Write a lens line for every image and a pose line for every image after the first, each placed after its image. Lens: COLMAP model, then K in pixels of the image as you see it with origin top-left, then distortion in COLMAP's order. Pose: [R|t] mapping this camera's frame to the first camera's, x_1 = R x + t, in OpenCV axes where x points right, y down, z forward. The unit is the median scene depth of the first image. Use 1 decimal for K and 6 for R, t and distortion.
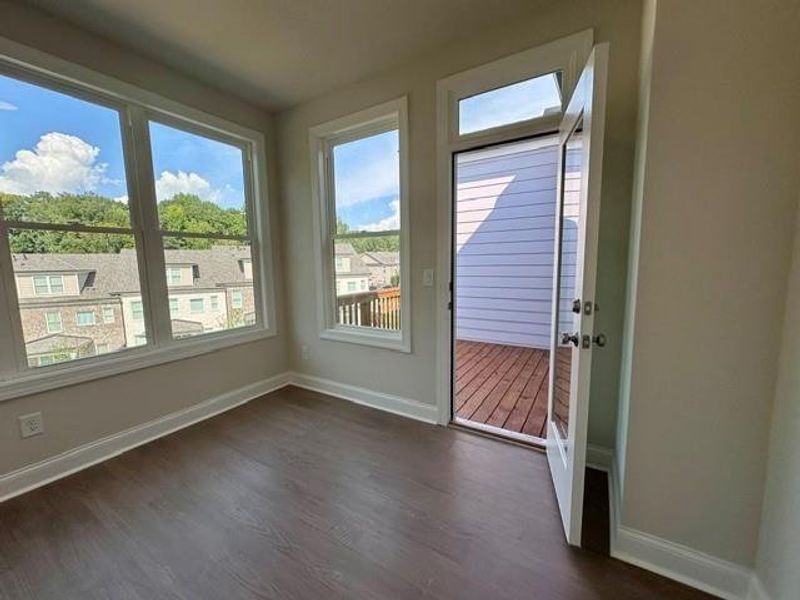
lens RADIAL K [[318.8, 0, 401.7], [0, 318.8, 300.6], [0, 0, 1]] dist [-0.001862, -0.000102]
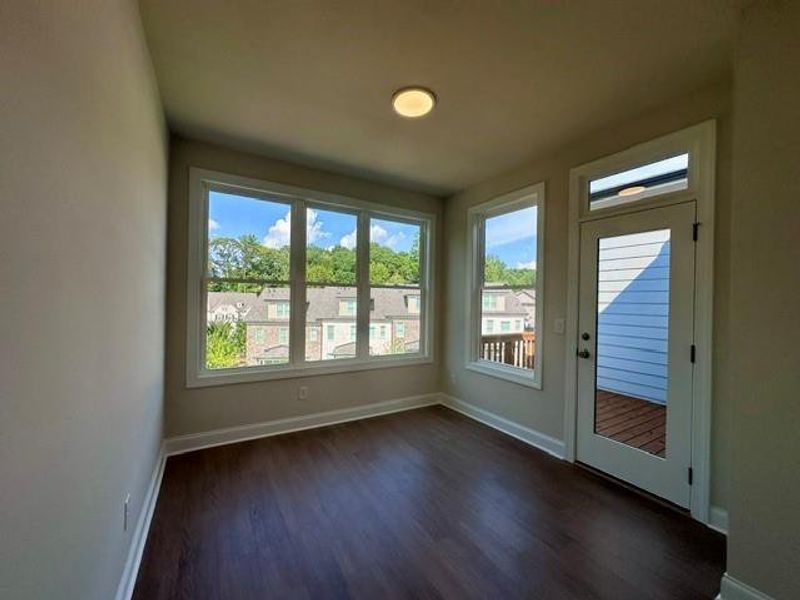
lens RADIAL K [[318.1, 0, 400.0], [0, 318.1, 300.0], [0, 0, 1]] dist [-0.000046, -0.000034]
pose [[0.886307, 0.031562, -0.462022, 0.053526], [-0.085984, 0.991543, -0.097210, -0.001757], [0.455046, 0.125885, 0.881525, -0.160349]]
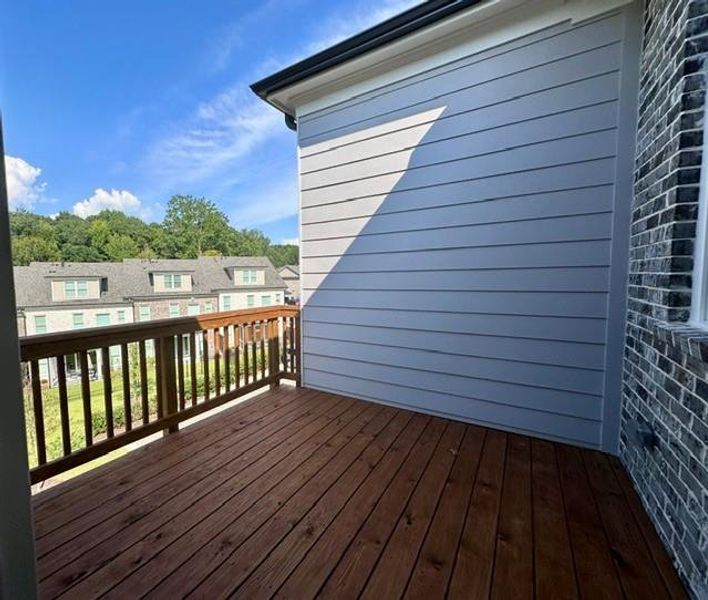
lens RADIAL K [[319.8, 0, 309.2], [0, 319.8, 301.0], [0, 0, 1]] dist [-0.000826, -0.000068]
pose [[0.998937, 0.002954, -0.046006, 0.151604], [-0.004860, 0.999131, -0.041384, -0.035191], [0.045844, 0.041564, 0.998084, 0.464602]]
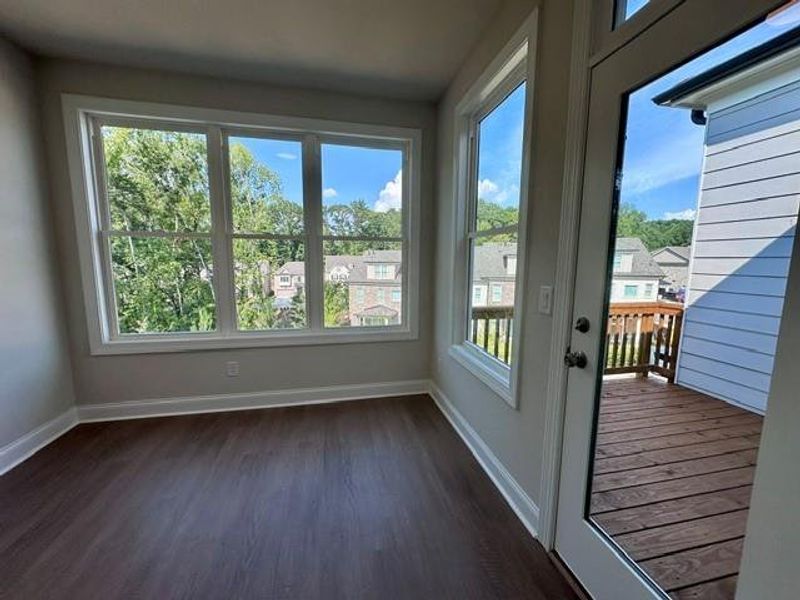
lens RADIAL K [[318.1, 0, 400.0], [0, 318.1, 300.0], [0, 0, 1]] dist [-0.000046, -0.000034]
pose [[0.690097, 0.111971, -0.715003, 0.169146], [-0.103813, 0.993057, 0.055319, -0.039060], [0.716233, 0.036051, 0.696929, 0.198795]]
